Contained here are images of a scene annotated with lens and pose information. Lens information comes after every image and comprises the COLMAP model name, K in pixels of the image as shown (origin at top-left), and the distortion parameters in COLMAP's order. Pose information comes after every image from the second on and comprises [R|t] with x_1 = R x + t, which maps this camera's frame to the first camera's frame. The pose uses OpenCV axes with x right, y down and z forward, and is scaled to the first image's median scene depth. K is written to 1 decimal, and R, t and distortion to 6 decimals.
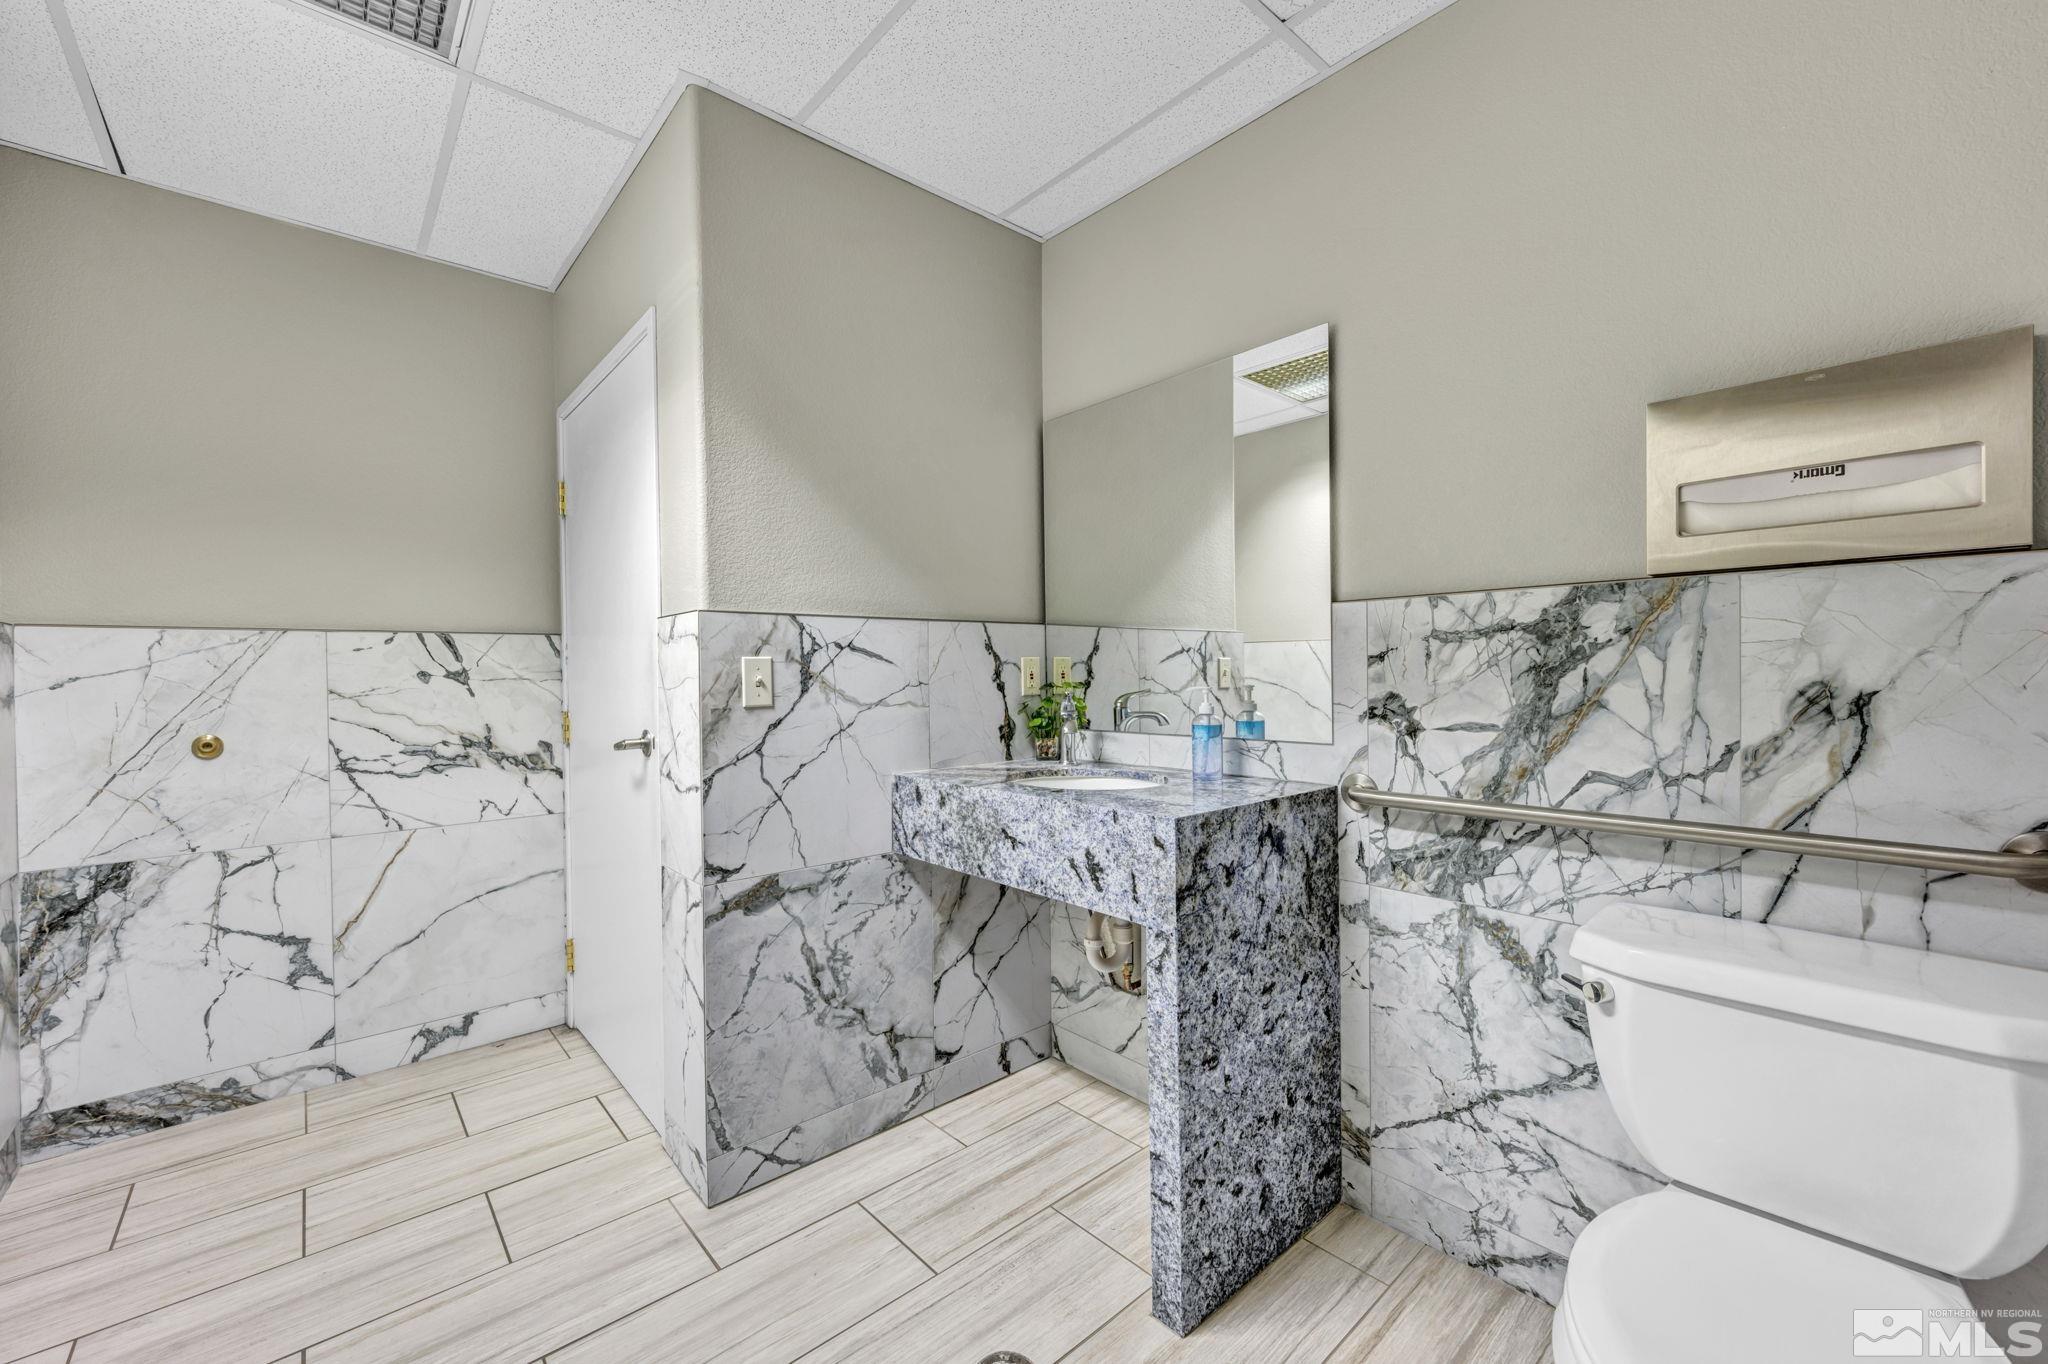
lens RADIAL K [[820.1, 0, 1029.4], [0, 820.1, 678.7], [0, 0, 1]] dist [0.001340, 0.000950]
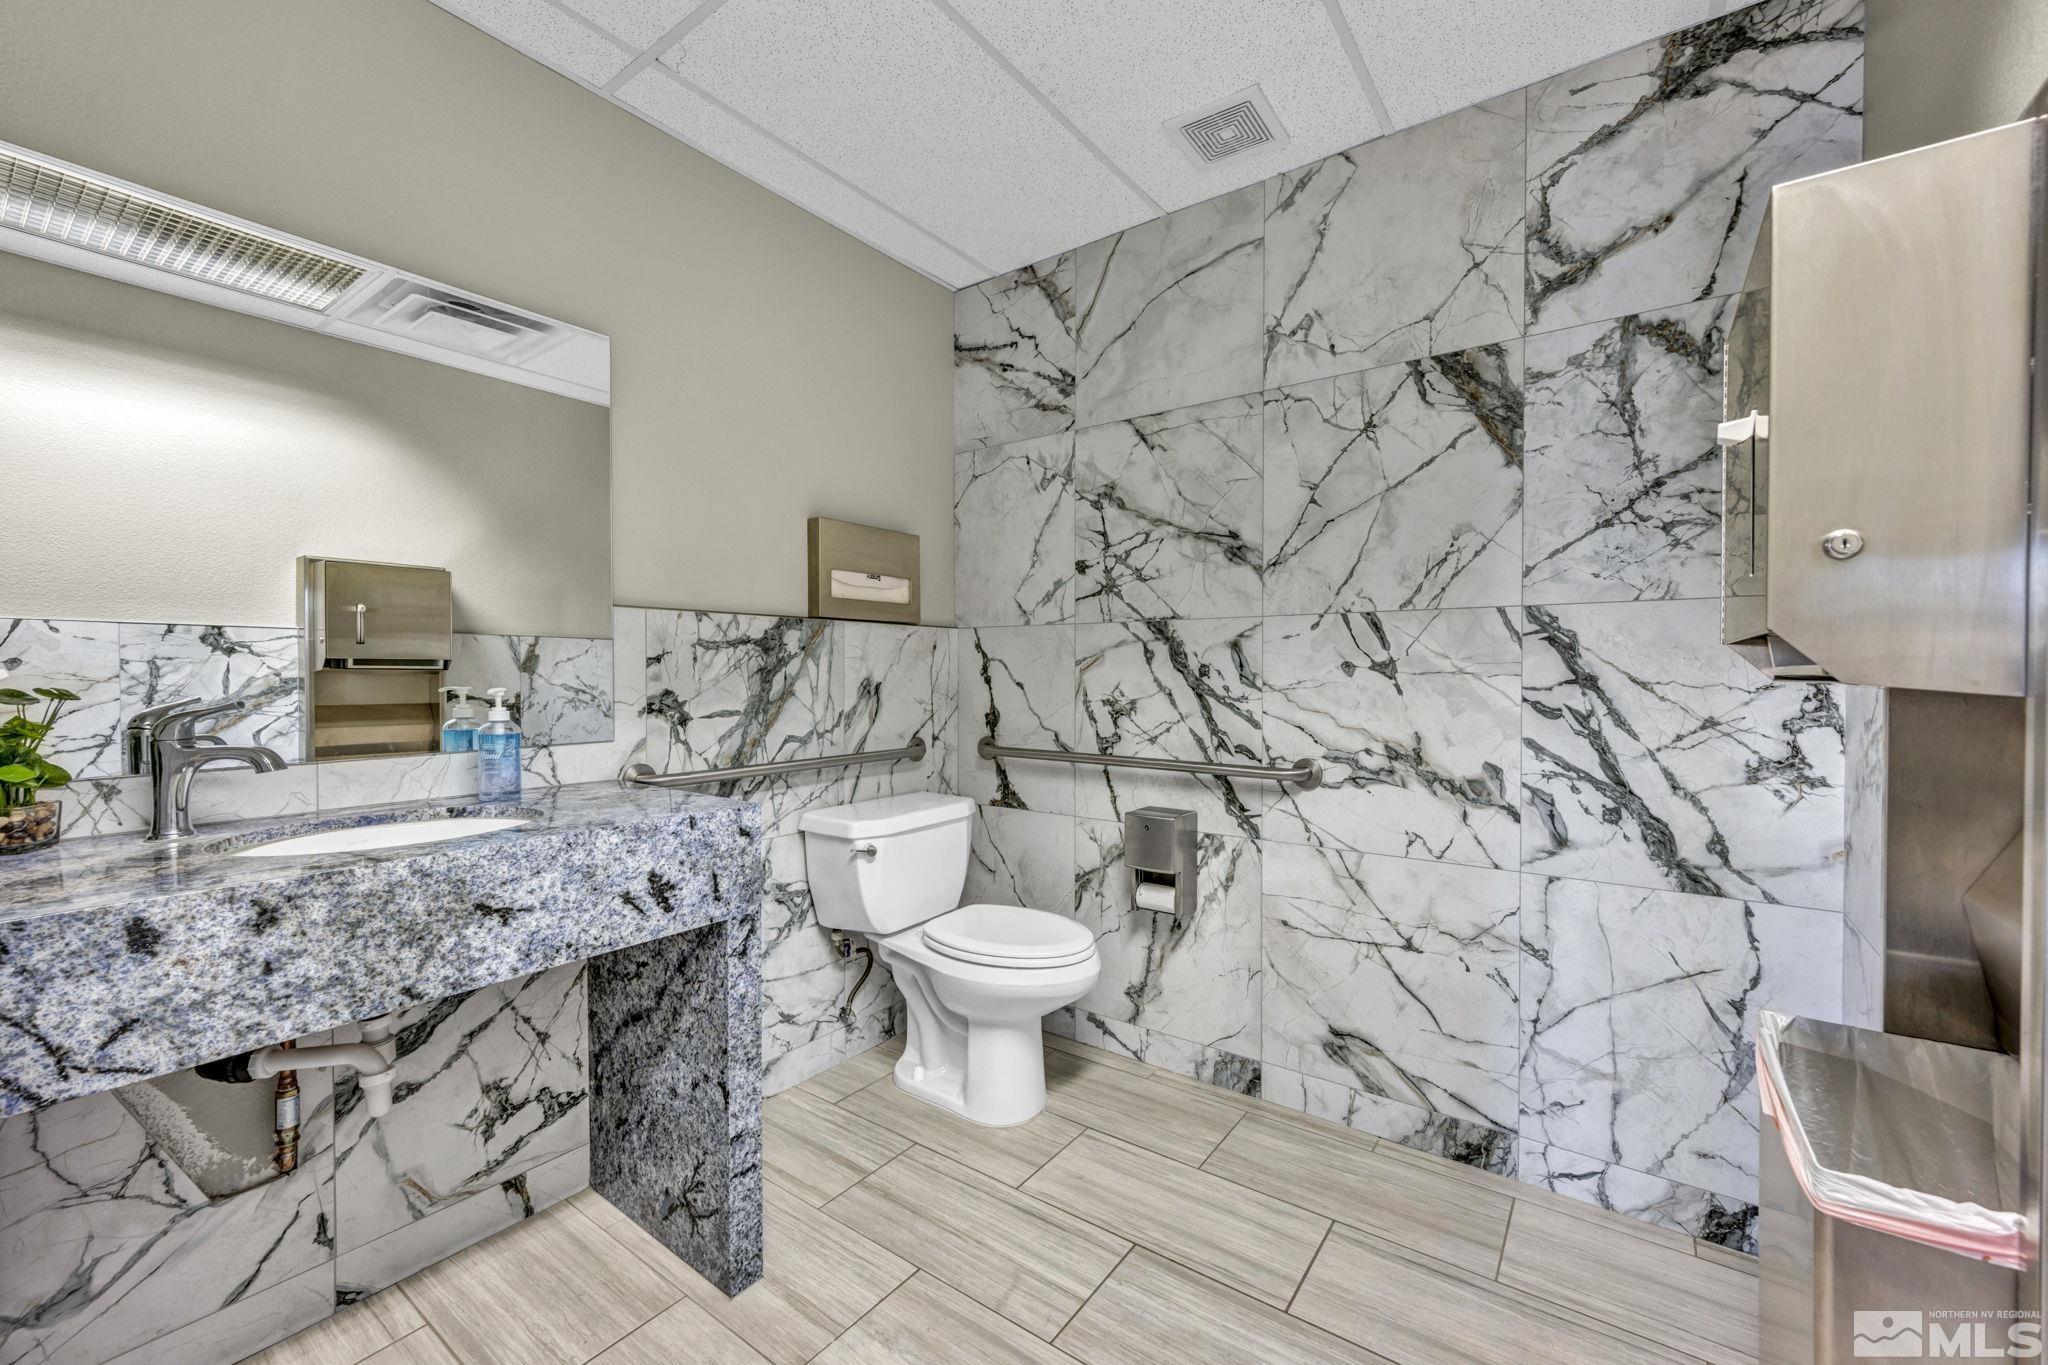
lens RADIAL K [[820.1, 0, 1030.1], [0, 820.1, 680.8], [0, 0, 1]] dist [0.001340, 0.000950]
pose [[-0.209969, -0.000198, 0.977708, -0.892123], [0.010676, 0.999940, 0.002495, 0.007413], [-0.977650, 0.010962, -0.209954, 0.811808]]
